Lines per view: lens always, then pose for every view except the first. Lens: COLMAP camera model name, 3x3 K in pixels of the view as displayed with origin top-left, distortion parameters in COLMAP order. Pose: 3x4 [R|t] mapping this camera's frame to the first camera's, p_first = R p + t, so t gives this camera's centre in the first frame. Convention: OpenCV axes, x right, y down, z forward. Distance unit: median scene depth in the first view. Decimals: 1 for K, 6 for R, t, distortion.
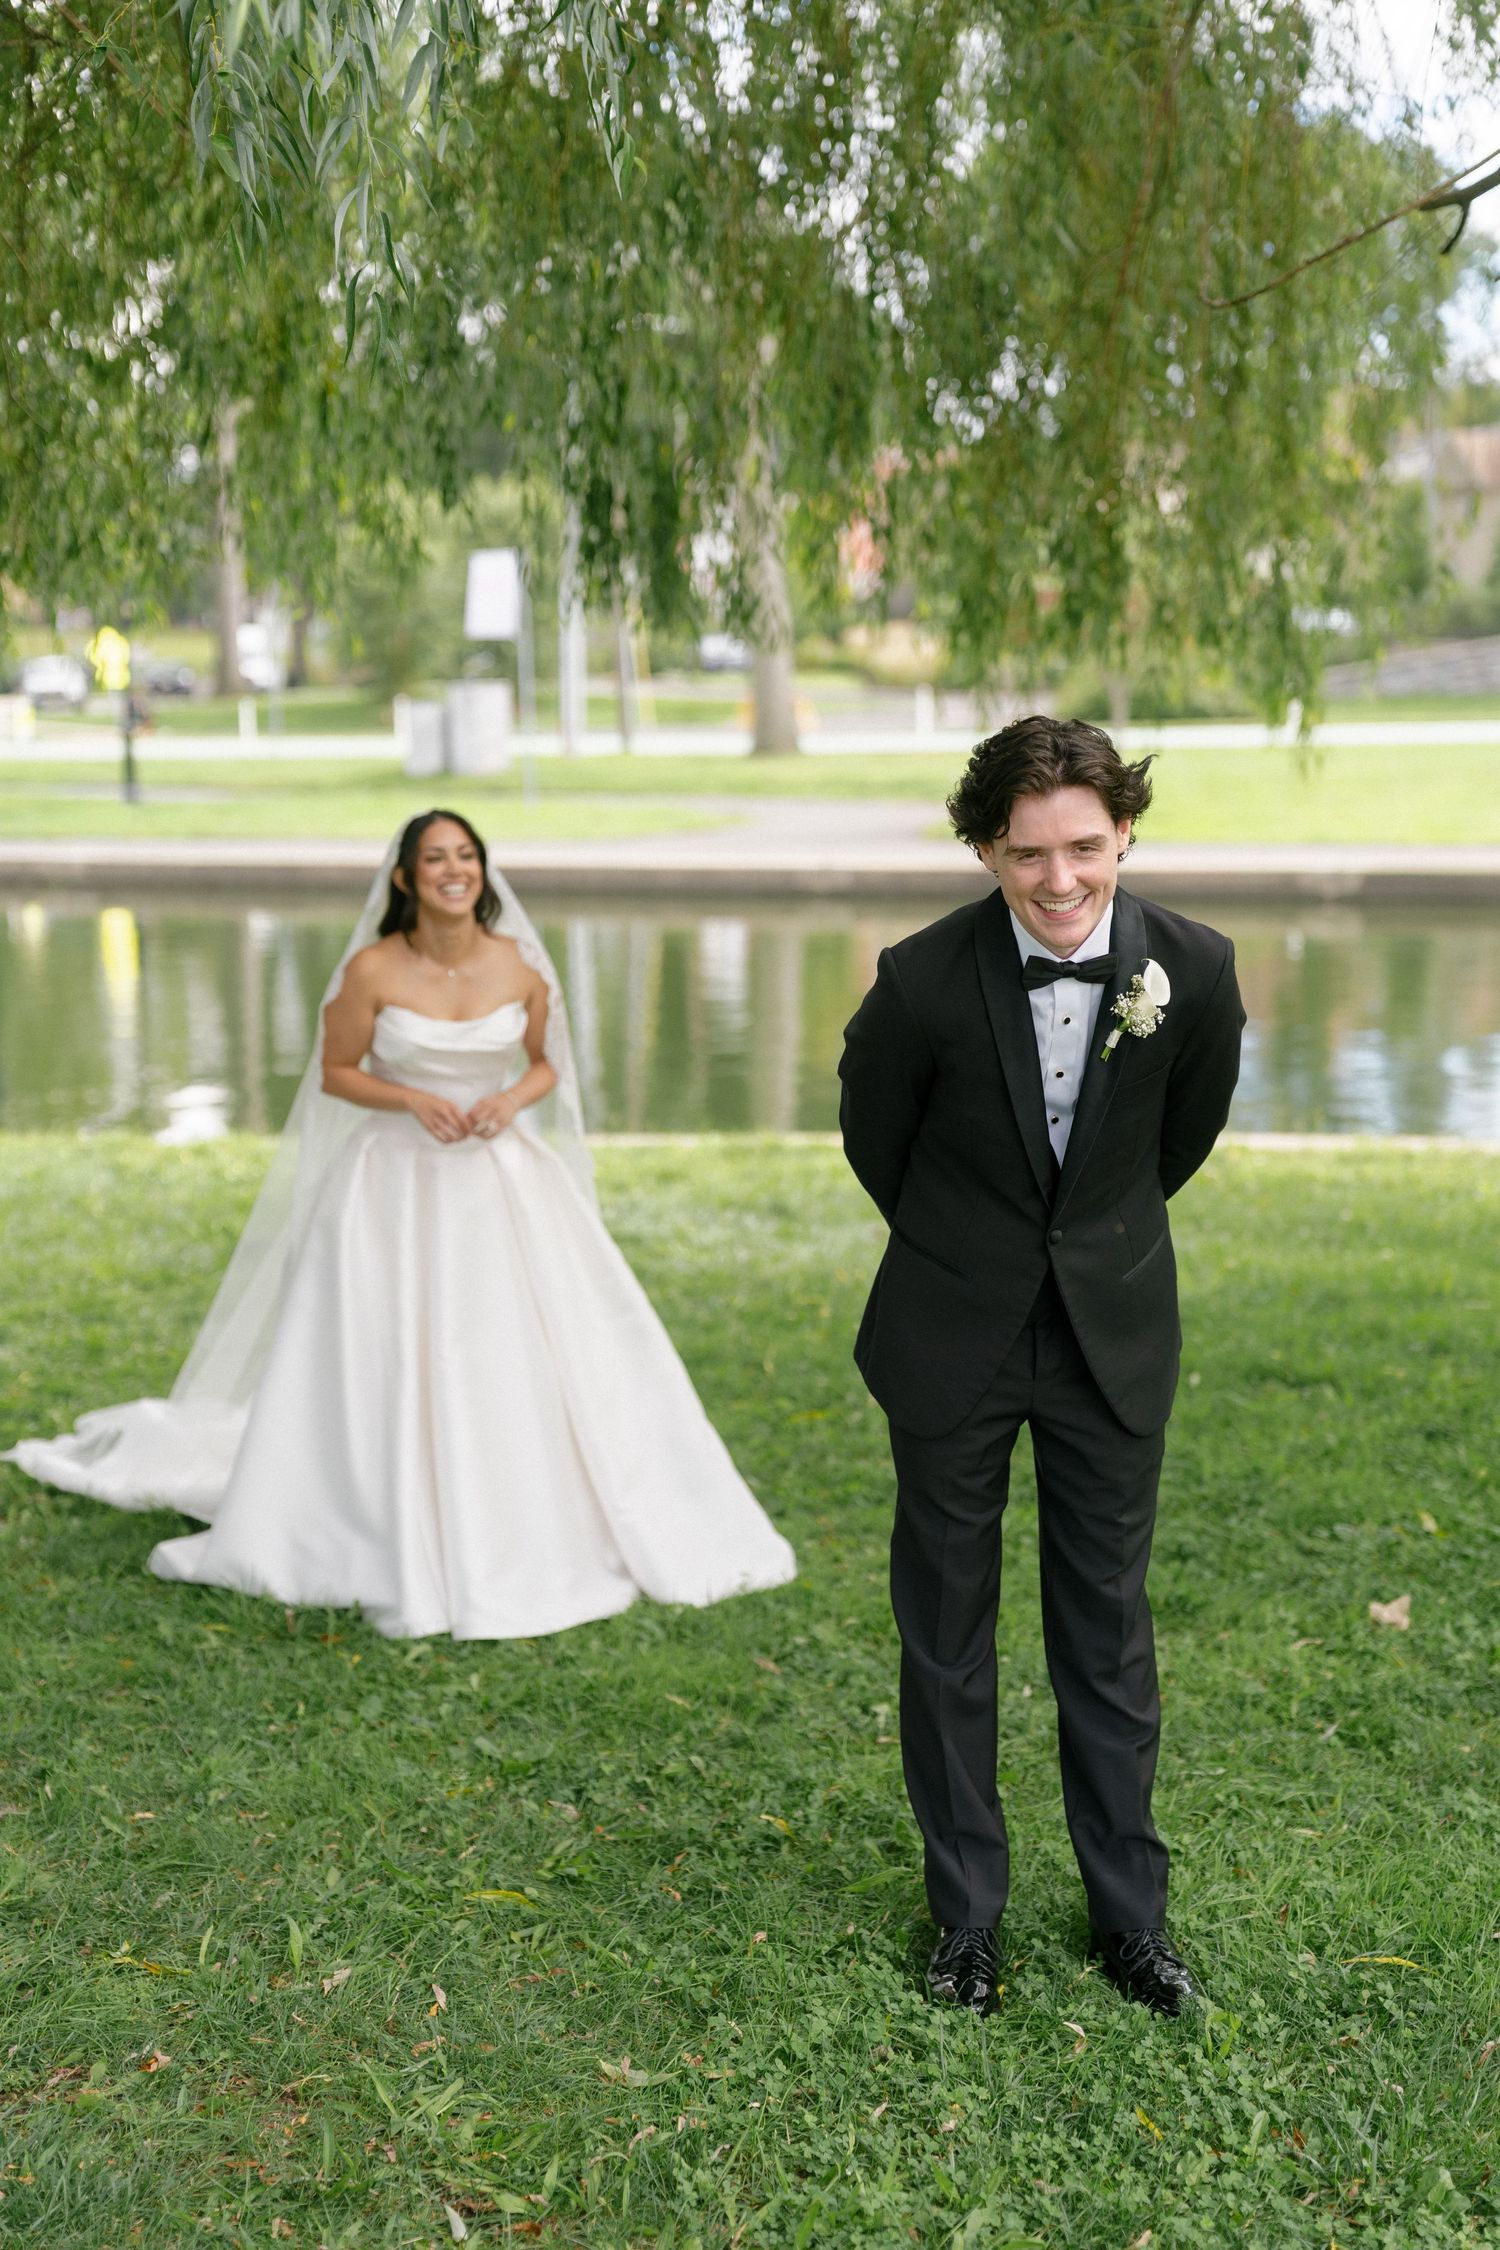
lens RADIAL K [[3155.9, 0, 750.0], [0, 3155.9, 1125.0], [0, 0, 1]] dist [-0.011383, -0.031296]
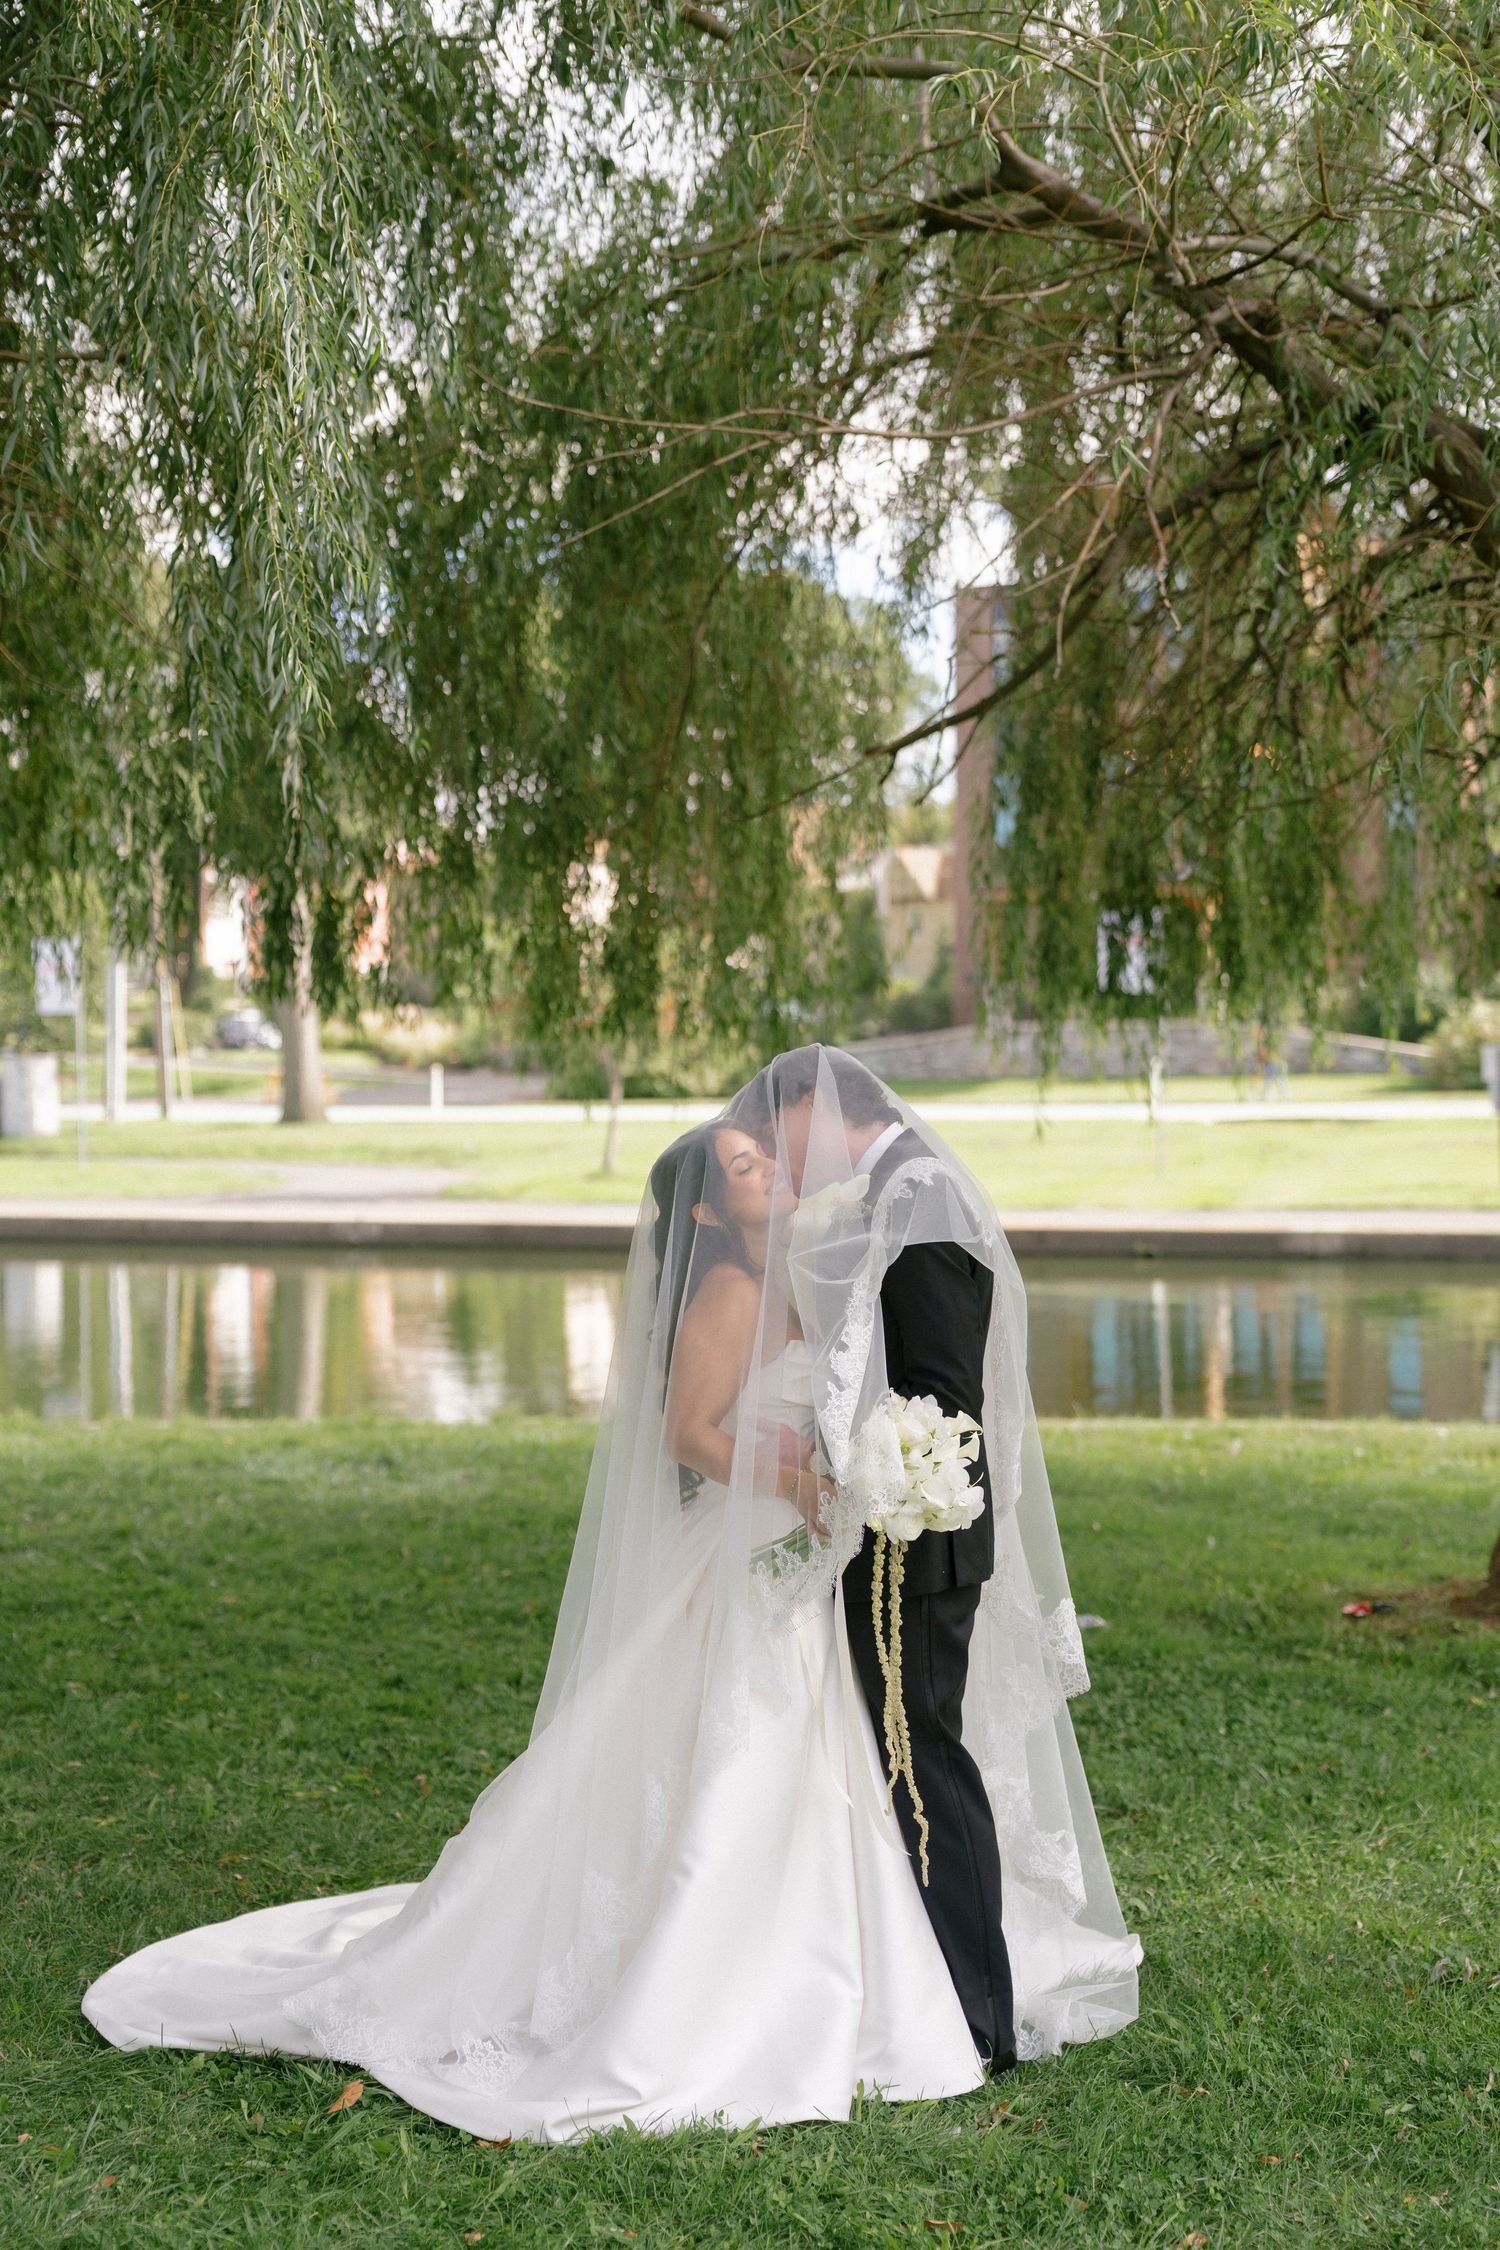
lens RADIAL K [[3278.4, 0, 750.0], [0, 3278.4, 1125.0], [0, 0, 1]] dist [0.025325, 0.005822]
pose [[0.985531, 0.014274, 0.168896, -0.032557], [0.006263, 0.992701, -0.120442, 0.023411], [-0.169382, 0.119757, 0.978247, -0.157871]]
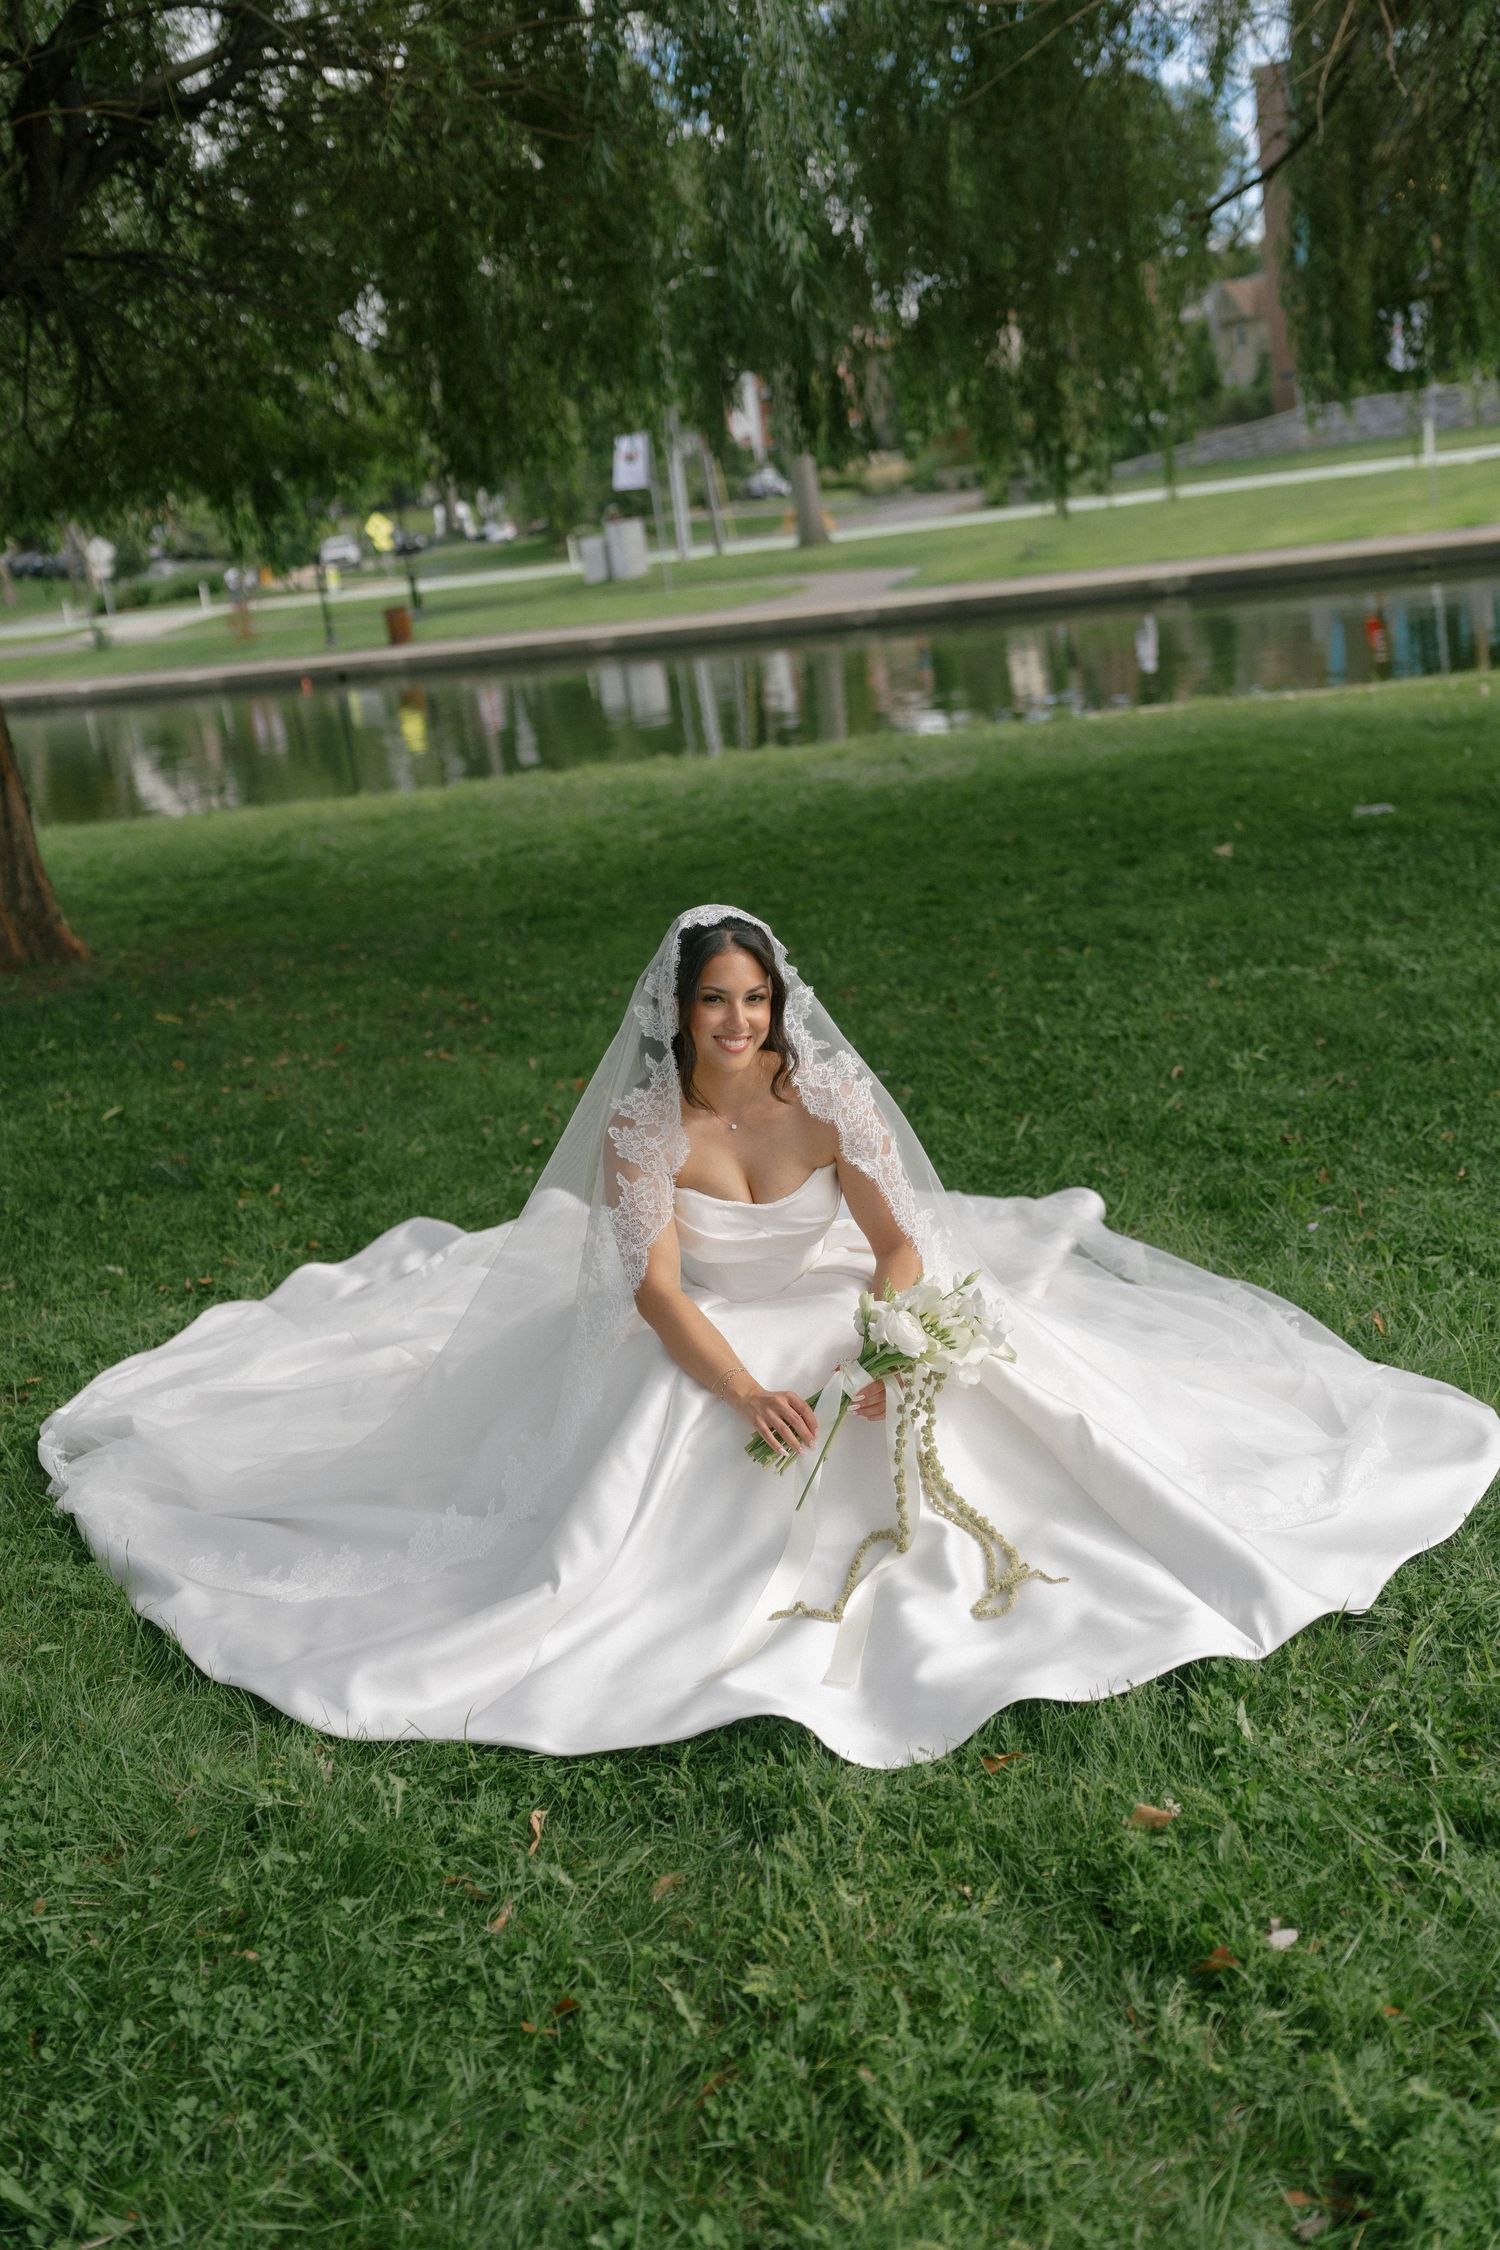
lens RADIAL K [[2356.2, 0, 710.3], [0, 2356.2, 1132.2], [0, 0, 1]] dist [0.008969, 0.027598]
pose [[0.994139, -0.104601, -0.027304, -0.043393], [0.107047, 0.987750, 0.113536, 0.035160], [0.015094, -0.115794, 0.993159, -0.222680]]
